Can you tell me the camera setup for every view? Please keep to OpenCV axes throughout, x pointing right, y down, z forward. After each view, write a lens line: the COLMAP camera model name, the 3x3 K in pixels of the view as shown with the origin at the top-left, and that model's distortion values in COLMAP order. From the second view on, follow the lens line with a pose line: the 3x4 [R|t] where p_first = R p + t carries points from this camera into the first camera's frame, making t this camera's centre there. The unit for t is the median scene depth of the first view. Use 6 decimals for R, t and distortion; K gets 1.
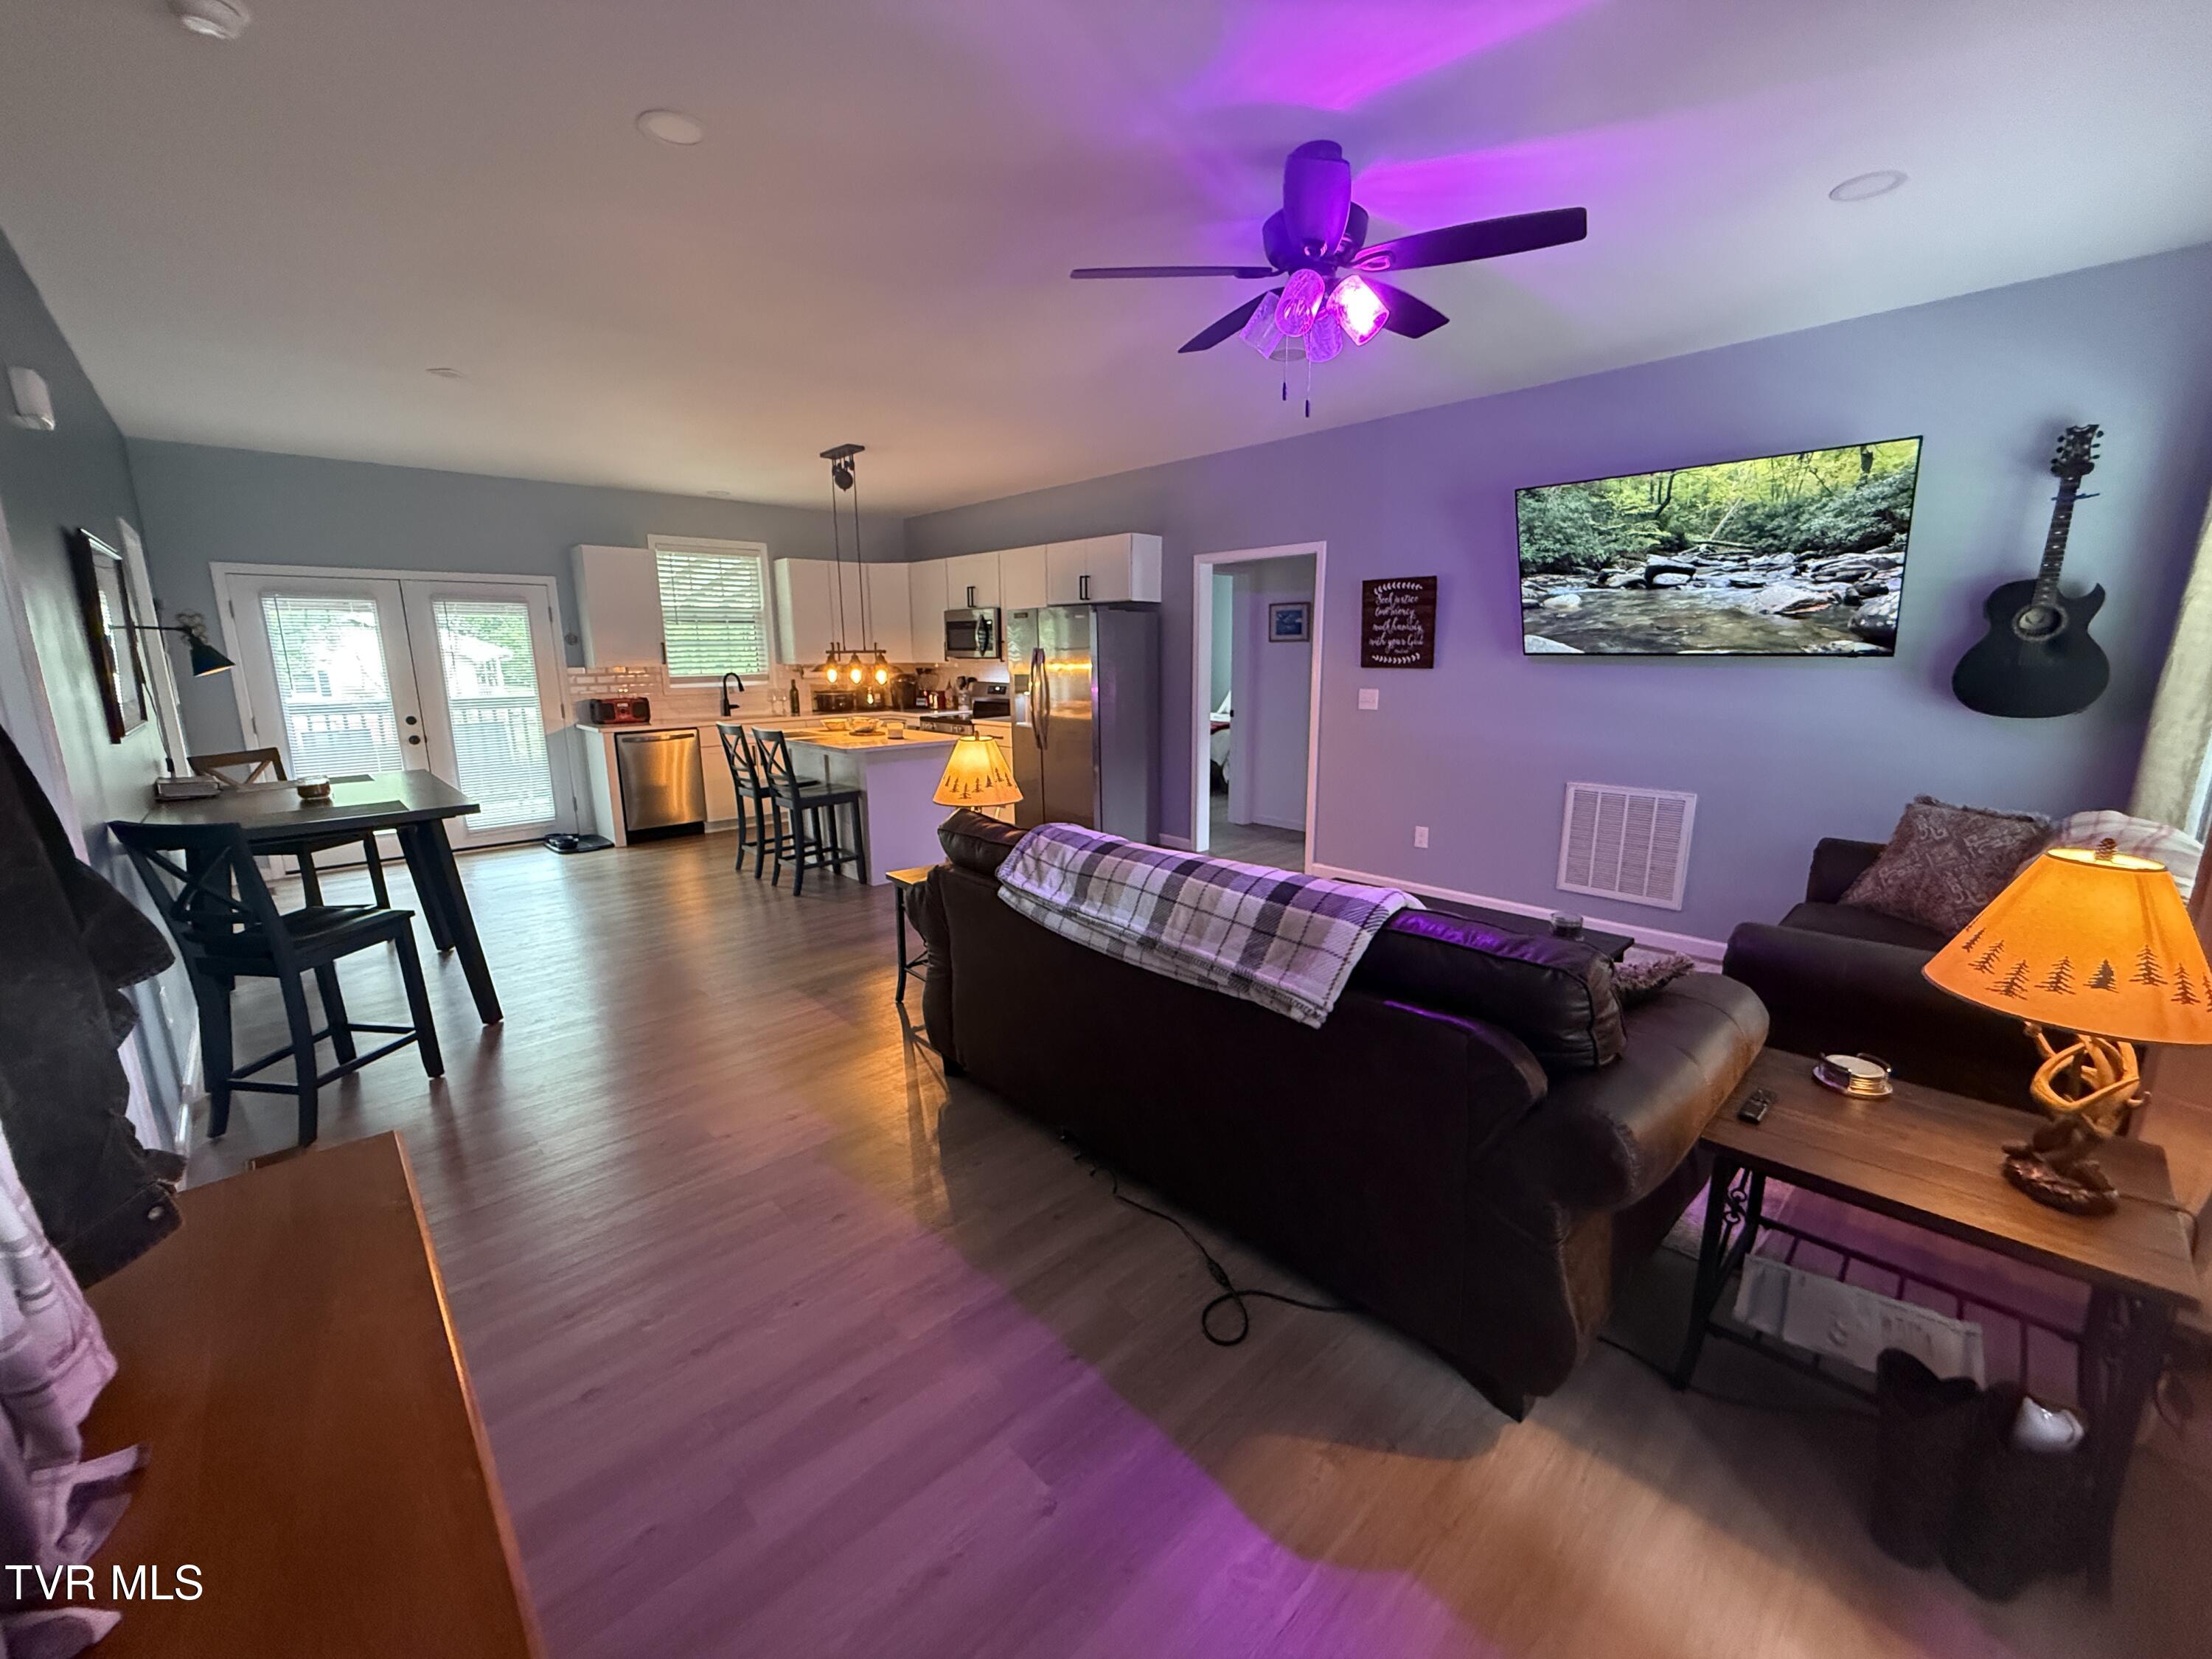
lens RADIAL K [[886.4, 0, 1100.3], [0, 886.4, 833.0], [0, 0, 1]] dist [0.002248, 0.000352]
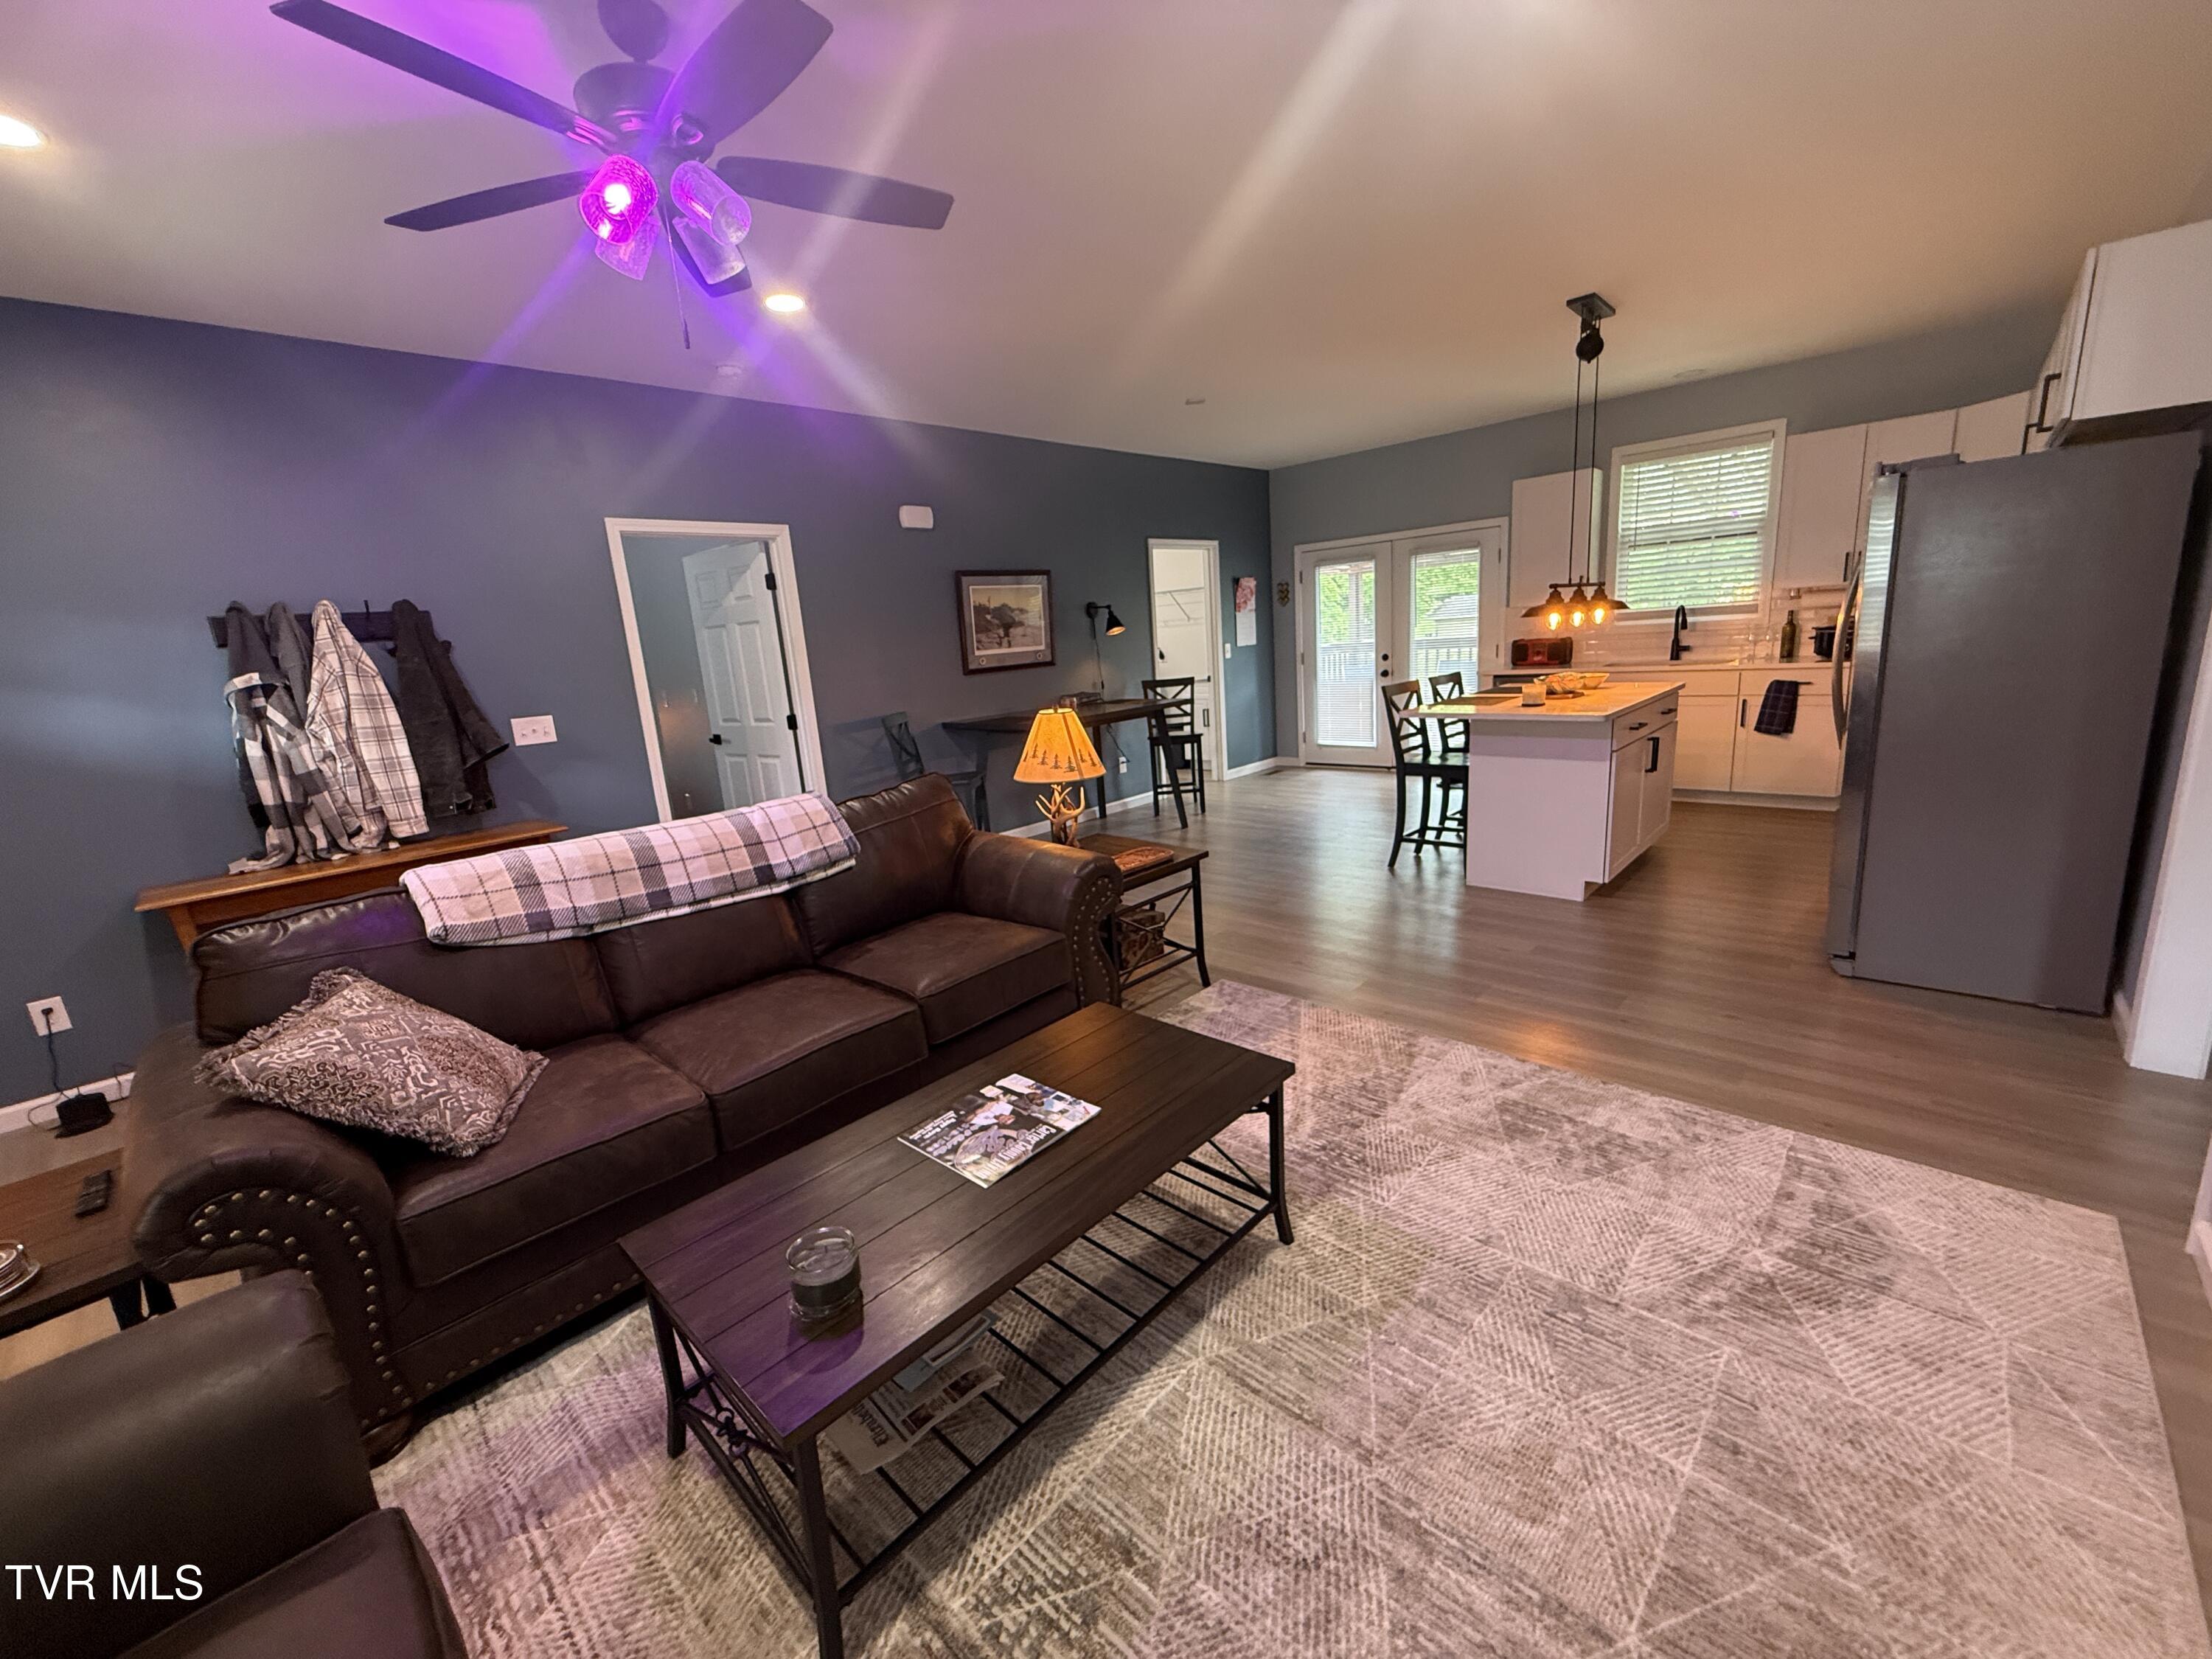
lens RADIAL K [[886.4, 0, 1100.3], [0, 886.4, 833.0], [0, 0, 1]] dist [0.002248, 0.000352]
pose [[0.069258, 0.225293, -0.971826, 0.531854], [-0.132686, 0.967591, 0.214855, -0.124714], [0.988735, 0.114067, 0.096906, 0.630738]]
